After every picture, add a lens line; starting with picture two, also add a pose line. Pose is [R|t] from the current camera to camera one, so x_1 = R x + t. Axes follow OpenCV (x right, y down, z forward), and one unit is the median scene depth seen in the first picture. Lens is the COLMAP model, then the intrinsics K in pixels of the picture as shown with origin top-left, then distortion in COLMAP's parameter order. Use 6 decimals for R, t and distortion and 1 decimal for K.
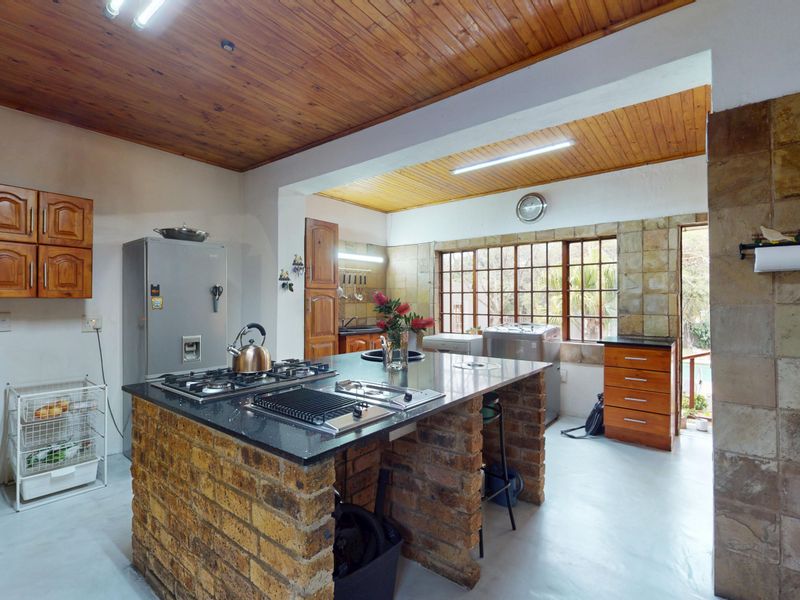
lens RADIAL K [[391.3, 0, 400.0], [0, 391.3, 300.0], [0, 0, 1]] dist [0.001826, 0.000238]
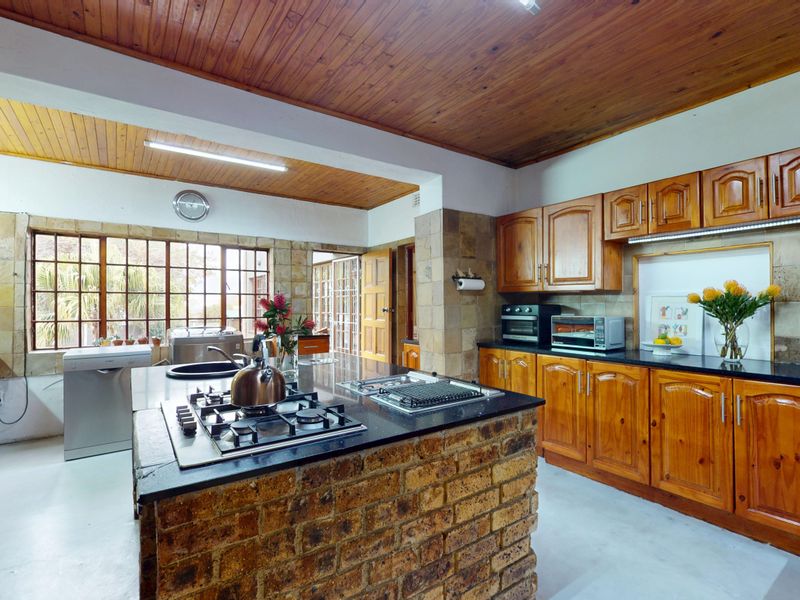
lens RADIAL K [[391.3, 0, 400.0], [0, 391.3, 300.0], [0, 0, 1]] dist [0.001826, 0.000238]
pose [[0.288244, 0.009634, 0.957509, -0.486662], [-0.002046, 0.999953, -0.009445, 0.002203], [-0.957555, 0.000763, 0.288250, 0.273951]]
